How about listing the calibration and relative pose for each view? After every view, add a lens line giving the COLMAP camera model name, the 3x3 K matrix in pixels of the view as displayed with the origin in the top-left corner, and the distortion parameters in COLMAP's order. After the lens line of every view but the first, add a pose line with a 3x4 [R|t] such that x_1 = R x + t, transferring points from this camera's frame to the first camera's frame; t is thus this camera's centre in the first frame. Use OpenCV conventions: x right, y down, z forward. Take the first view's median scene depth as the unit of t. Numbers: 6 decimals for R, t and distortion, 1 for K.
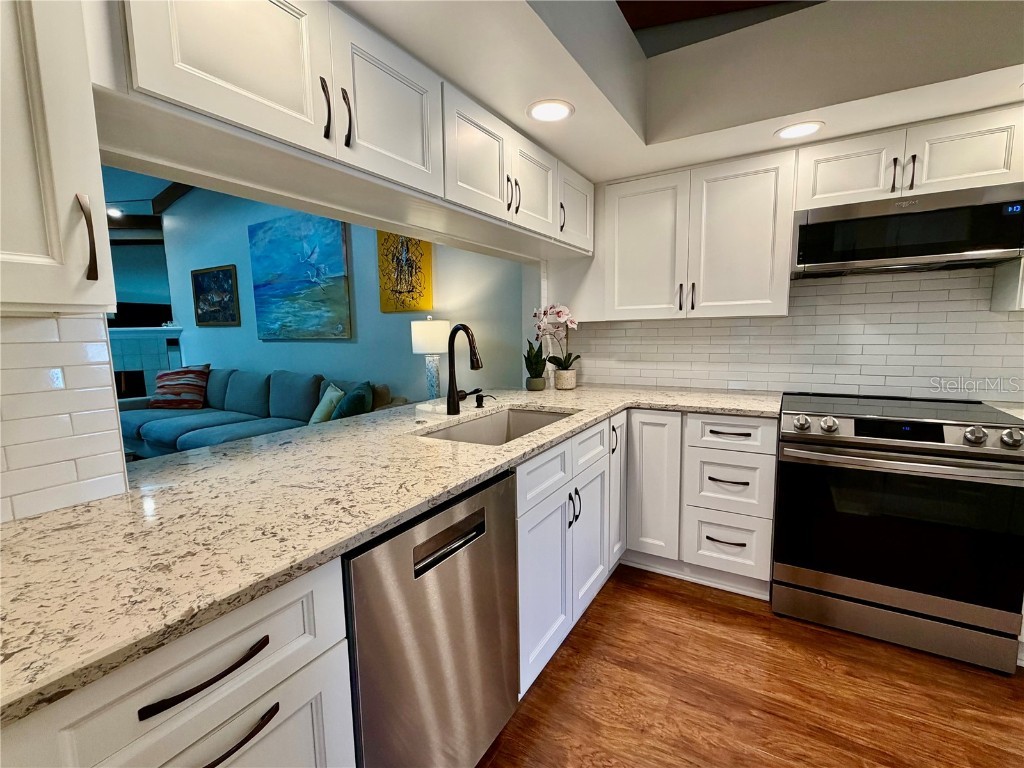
lens RADIAL K [[457.4, 0, 512.5], [0, 457.4, 385.1], [0, 0, 1]] dist [0.004068, 0.000448]
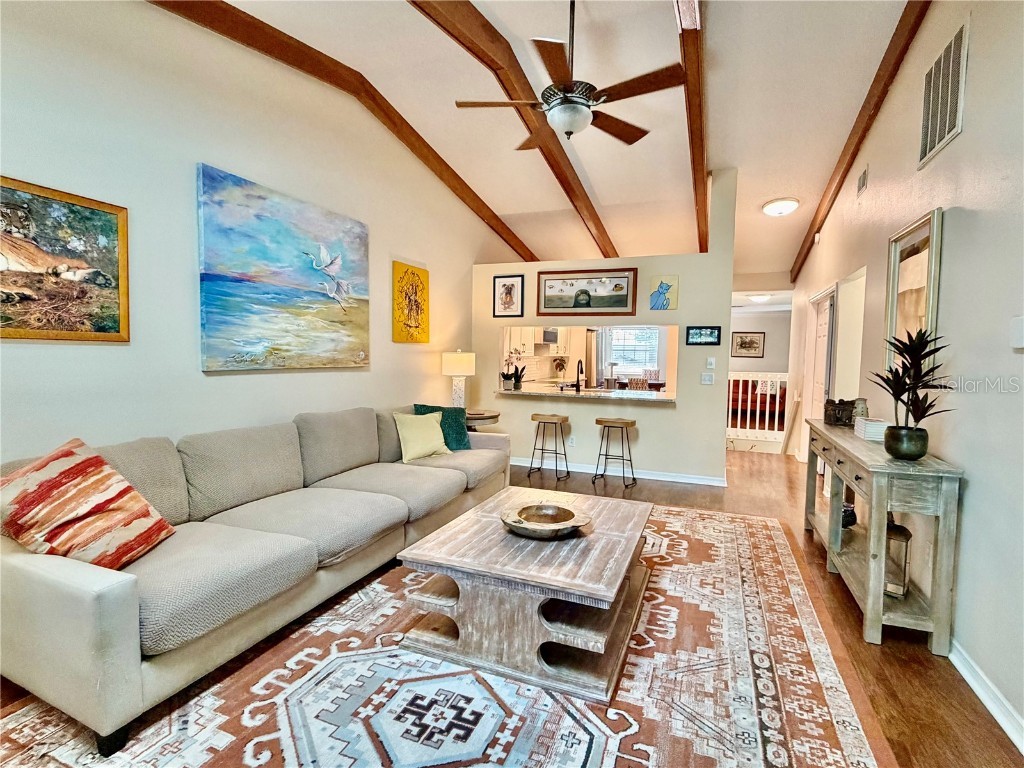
lens RADIAL K [[506.2, 0, 511.5], [0, 506.2, 383.8], [0, 0, 1]] dist [-0.000094, -0.000075]
pose [[-0.166186, -0.042541, 0.985176, -1.569204], [0.106921, 0.992401, 0.060889, -0.108489], [-0.980281, 0.115455, -0.160375, 0.970795]]
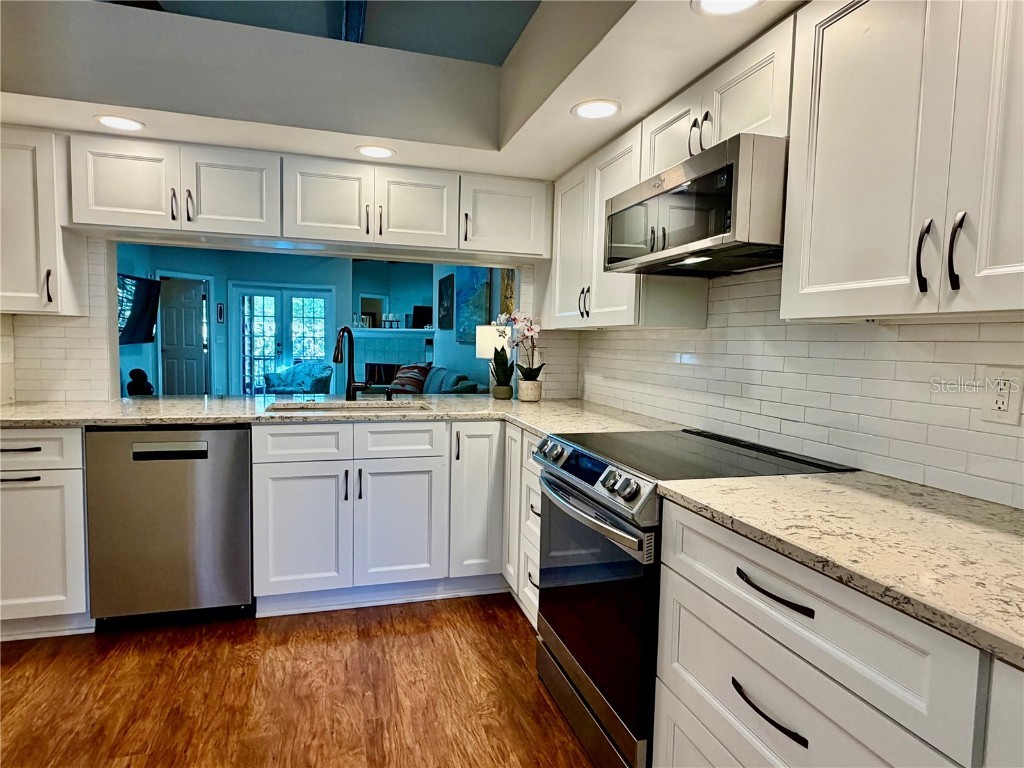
lens RADIAL K [[592.2, 0, 513.1], [0, 592.2, 384.6], [0, 0, 1]] dist [-0.003738, -0.000107]
pose [[0.739564, 0.085649, -0.667615, 0.706772], [-0.117224, 0.993103, -0.002451, -0.014382], [0.662800, 0.080073, 0.744503, 0.063009]]
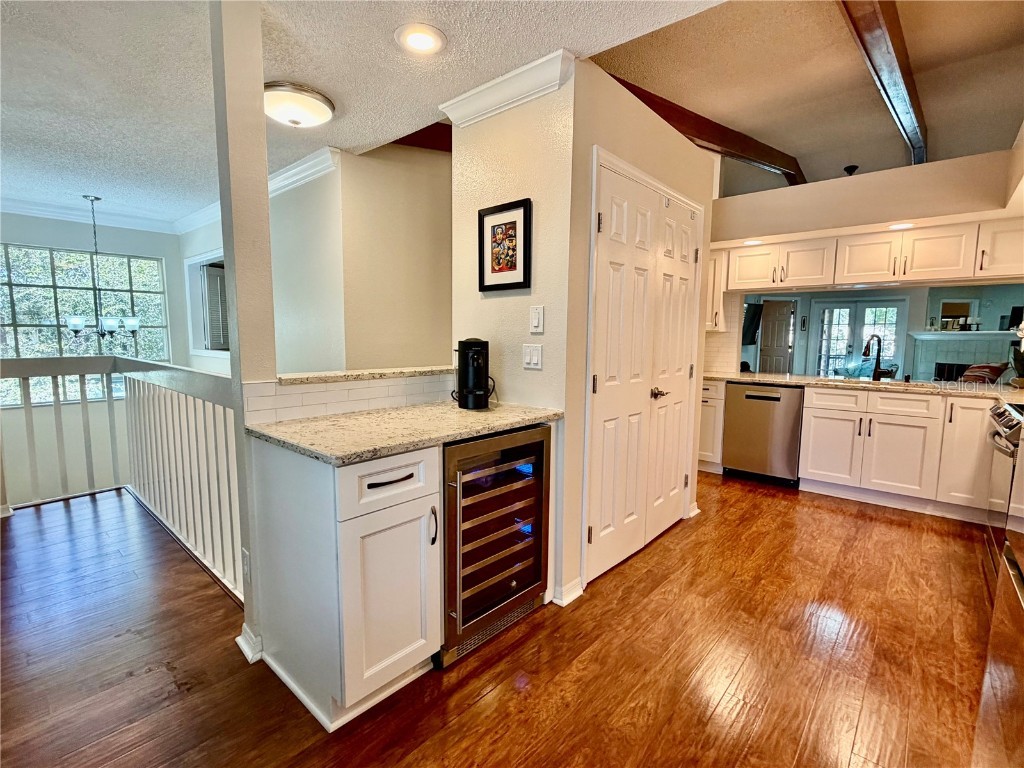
lens RADIAL K [[474.8, 0, 512.7], [0, 474.8, 386.9], [0, 0, 1]] dist [-0.000165, 0.000189]
pose [[-0.178765, 0.123123, -0.976158, 1.178719], [-0.121051, 0.981849, 0.146009, -0.009815], [0.976417, 0.144267, -0.160616, -0.089181]]
